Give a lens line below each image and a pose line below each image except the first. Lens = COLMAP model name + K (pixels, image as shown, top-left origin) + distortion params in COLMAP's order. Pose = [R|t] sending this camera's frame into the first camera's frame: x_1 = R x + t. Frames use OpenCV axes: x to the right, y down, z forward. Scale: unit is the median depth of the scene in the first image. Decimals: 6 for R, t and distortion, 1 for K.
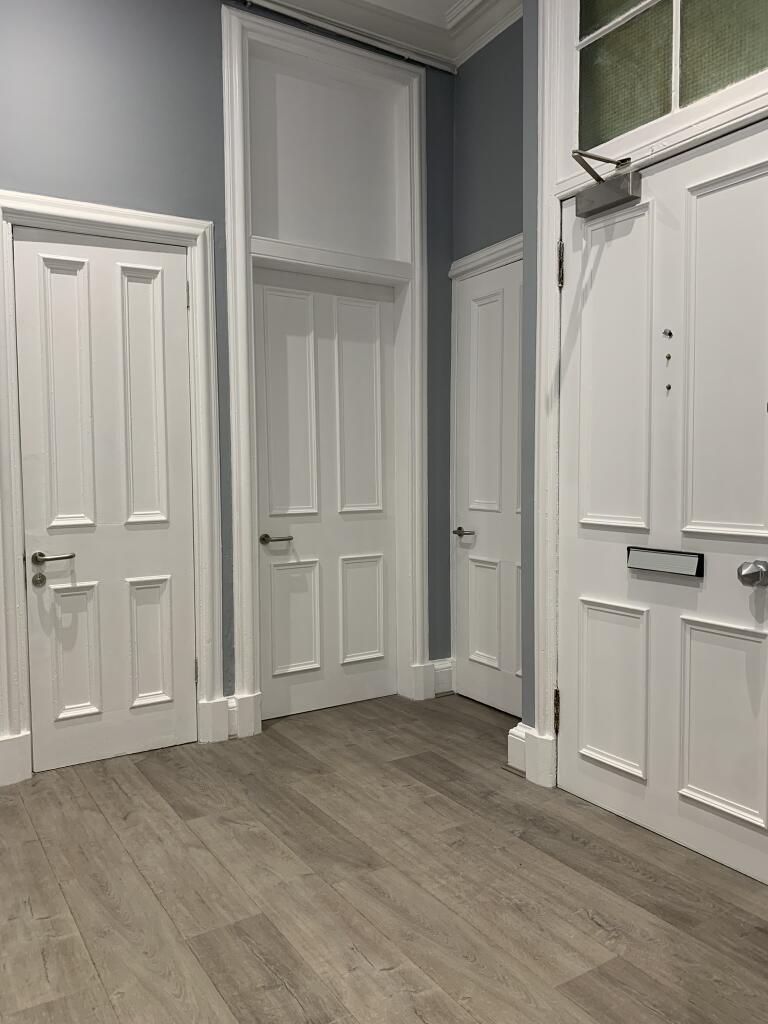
lens RADIAL K [[778.3, 0, 384.9], [0, 778.3, 512.4], [0, 0, 1]] dist [0.049681, -0.018521]
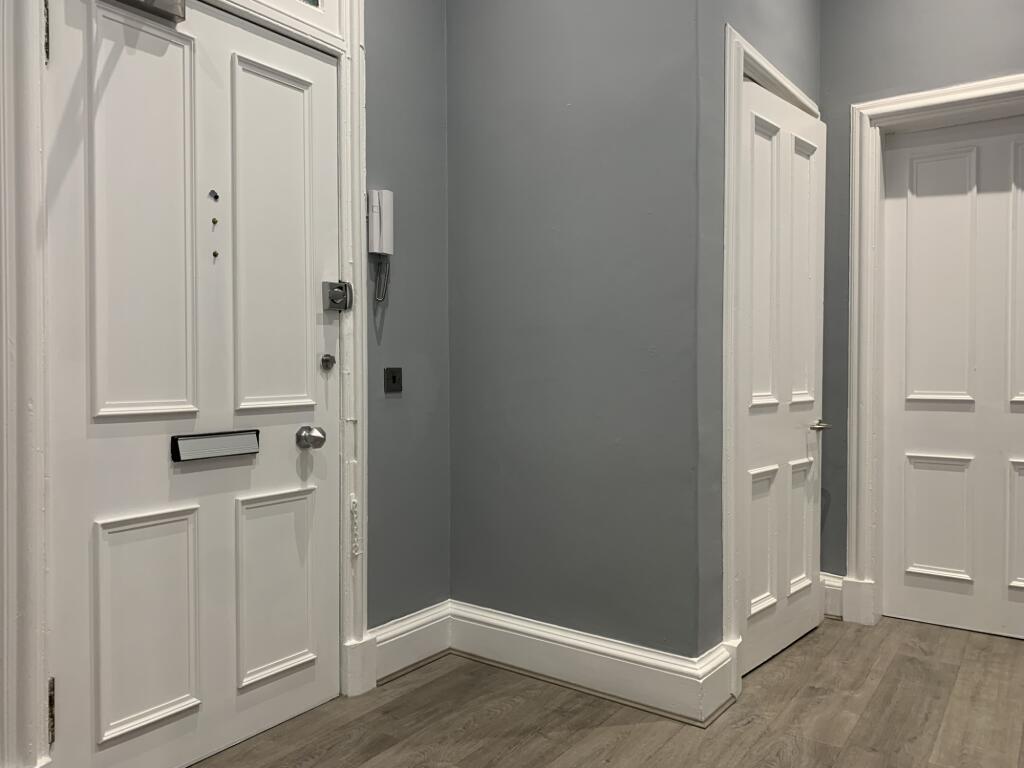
lens RADIAL K [[778.3, 0, 513.2], [0, 778.3, 381.6], [0, 0, 1]] dist [0.049681, -0.018521]
pose [[-0.360008, -0.015432, 0.932822, -0.623399], [0.058109, 0.997551, 0.038929, -0.026868], [-0.931138, 0.068220, -0.358229, 1.017569]]
